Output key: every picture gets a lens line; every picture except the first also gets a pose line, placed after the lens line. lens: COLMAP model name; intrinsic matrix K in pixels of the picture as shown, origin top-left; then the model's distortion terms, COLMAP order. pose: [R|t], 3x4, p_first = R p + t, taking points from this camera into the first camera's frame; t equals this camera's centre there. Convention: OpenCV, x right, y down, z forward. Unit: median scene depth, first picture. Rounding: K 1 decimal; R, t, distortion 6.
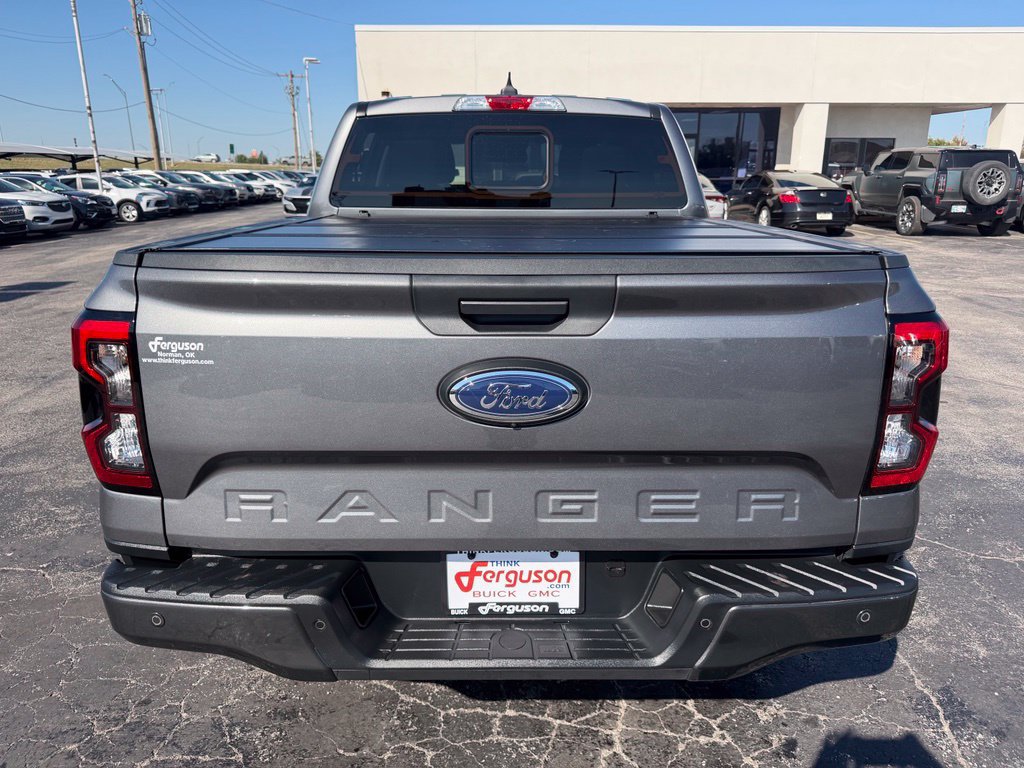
lens RADIAL K [[740.9, 0, 512.0], [0, 740.9, 384.0], [0, 0, 1]] dist [-0.009712, 0.000148]
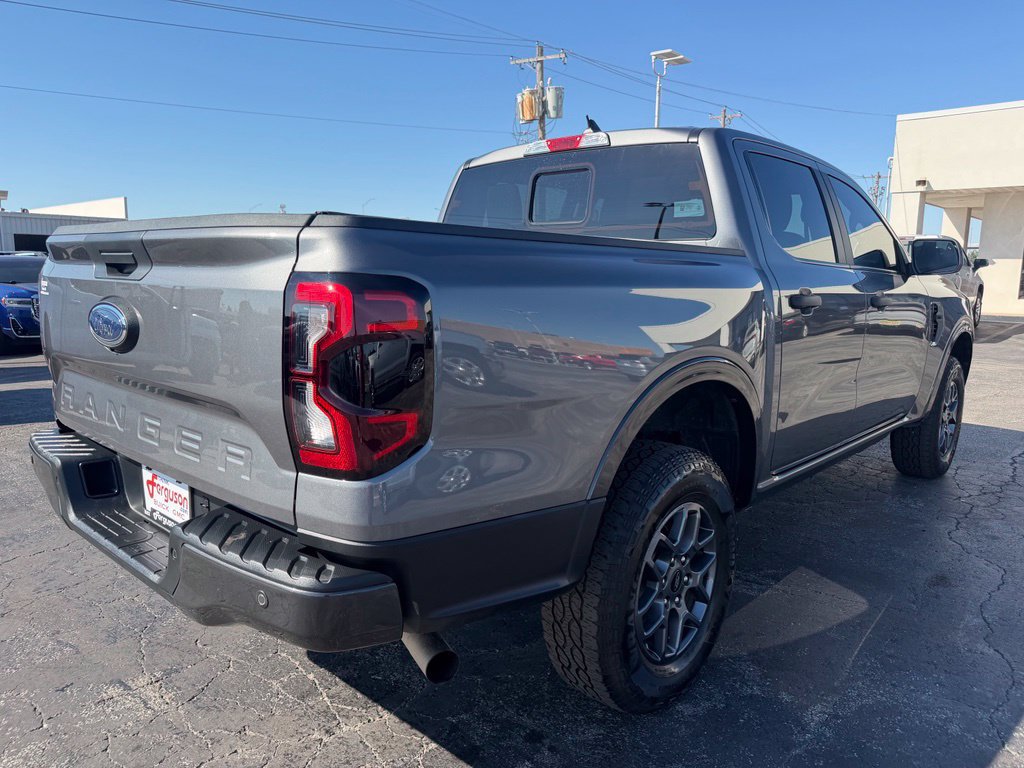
lens RADIAL K [[735.4, 0, 515.8], [0, 735.4, 390.5], [0, 0, 1]] dist [-0.005894, -0.001387]
pose [[0.725678, 0.117039, -0.678007, 0.870012], [-0.200590, 0.978606, -0.045764, 0.024880], [0.658146, 0.169212, 0.733629, 0.330289]]
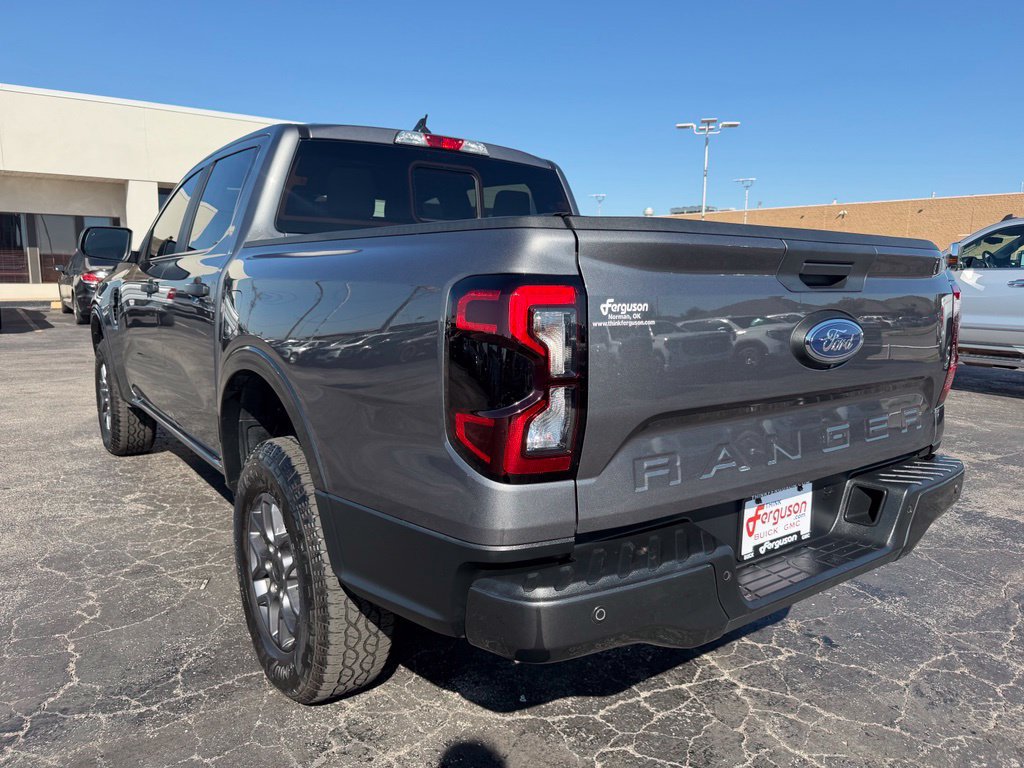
lens RADIAL K [[735.4, 0, 515.8], [0, 735.4, 390.5], [0, 0, 1]] dist [-0.005894, -0.001387]
pose [[0.811417, -0.084130, 0.578381, -0.697821], [0.149032, 0.986656, -0.065563, 0.059857], [-0.565147, 0.139396, 0.813128, 0.193694]]
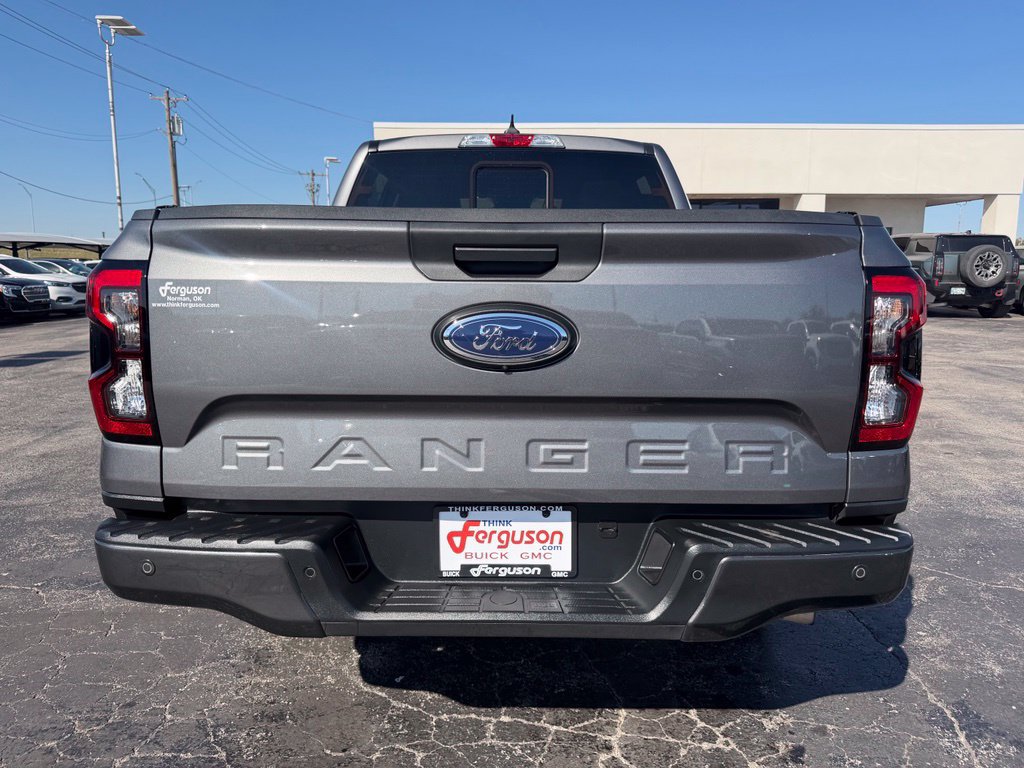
lens RADIAL K [[738.7, 0, 511.1], [0, 738.7, 376.2], [0, 0, 1]] dist [-0.003782, -0.004392]
pose [[0.999889, 0.005727, -0.013761, 0.015610], [-0.007514, 0.991015, -0.133541, 0.127177], [0.012872, 0.133629, 0.990948, -0.011999]]
